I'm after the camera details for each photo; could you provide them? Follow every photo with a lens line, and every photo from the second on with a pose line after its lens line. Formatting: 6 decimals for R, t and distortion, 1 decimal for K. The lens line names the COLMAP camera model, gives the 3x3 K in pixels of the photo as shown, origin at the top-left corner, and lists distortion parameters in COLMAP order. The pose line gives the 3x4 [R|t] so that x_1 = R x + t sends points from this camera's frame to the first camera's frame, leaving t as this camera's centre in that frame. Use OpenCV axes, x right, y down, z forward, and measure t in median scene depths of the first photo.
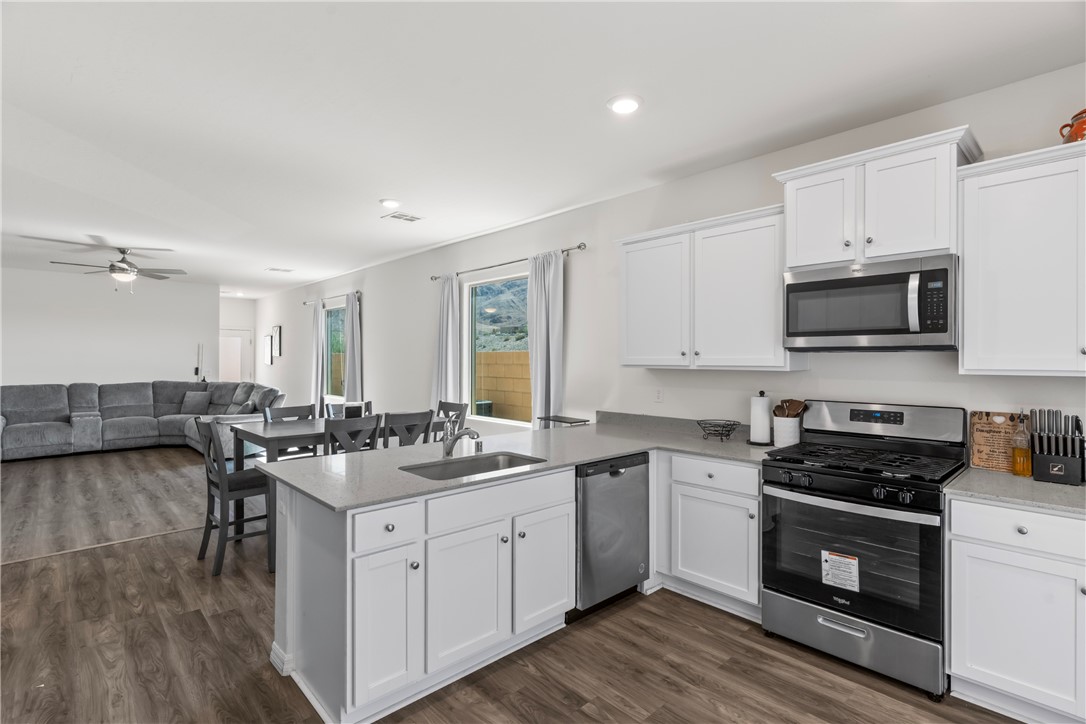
lens RADIAL K [[524.1, 0, 542.7], [0, 524.1, 358.3], [0, 0, 1]] dist [-0.001539, -0.001000]
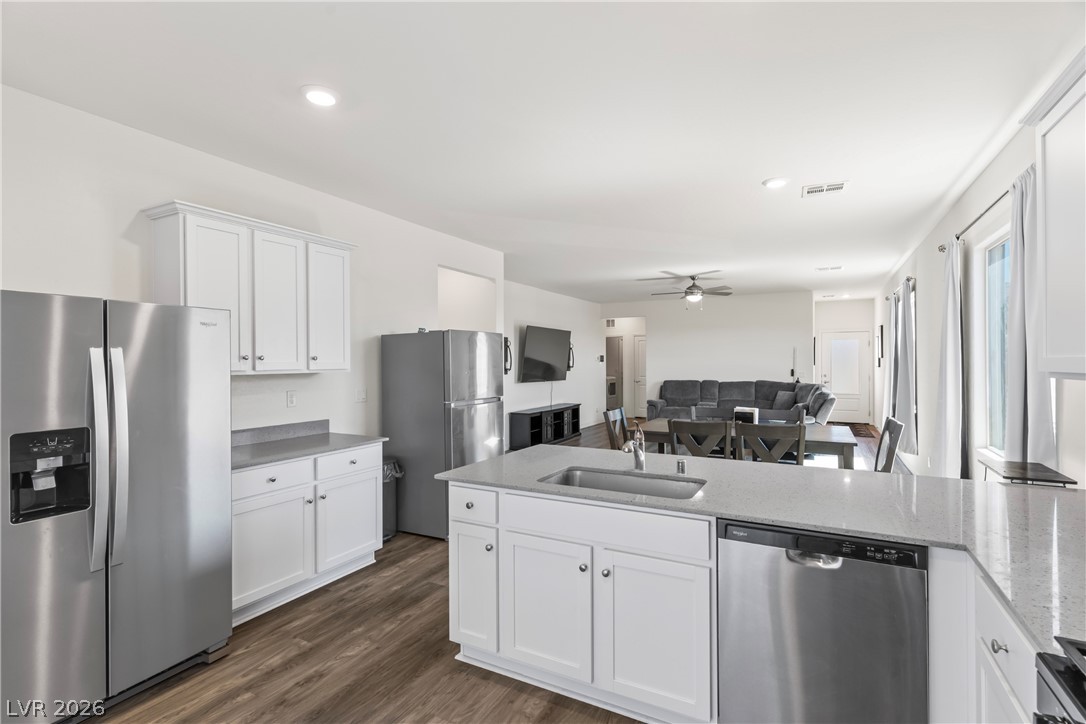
lens RADIAL K [[513.1, 0, 544.9], [0, 513.1, 359.7], [0, 0, 1]] dist [0.001306, -0.000646]
pose [[0.319828, -0.006625, -0.947453, 0.565278], [0.005355, 0.999972, -0.005185, 0.001255], [0.947461, -0.003415, 0.319854, 0.520090]]
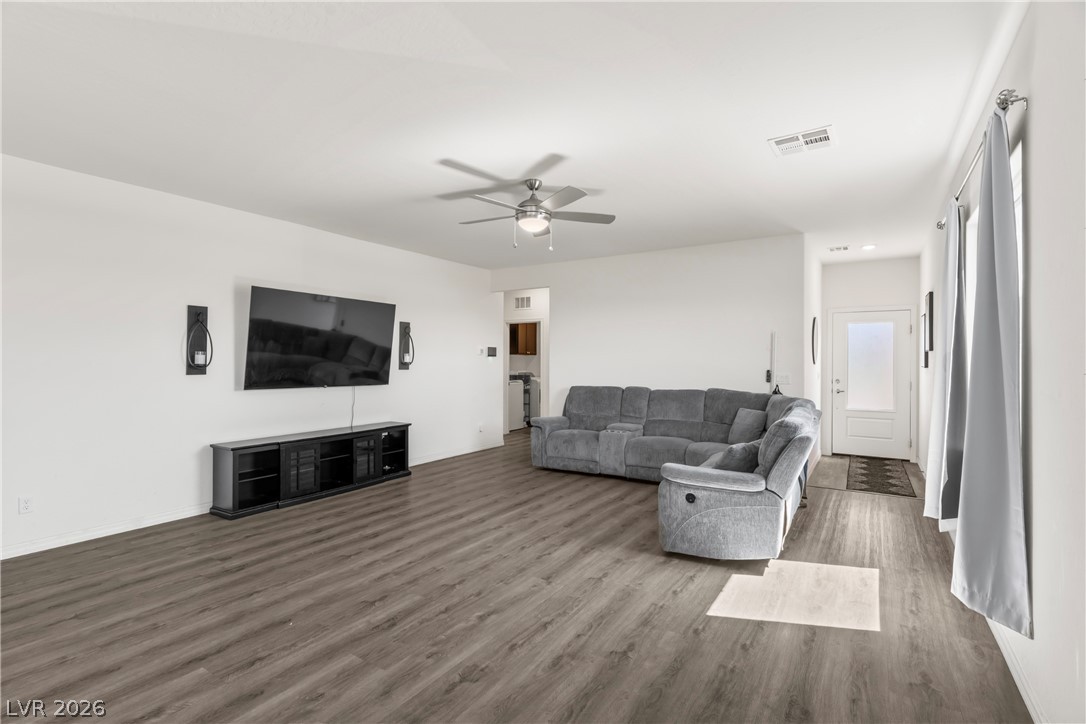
lens RADIAL K [[513.1, 0, 544.9], [0, 513.1, 360.6], [0, 0, 1]] dist [0.001306, -0.000646]
pose [[0.251070, -0.002570, -0.967966, -0.394191], [-0.002514, 0.999991, -0.003307, 0.026264], [0.967966, 0.003264, 0.251061, 1.775721]]
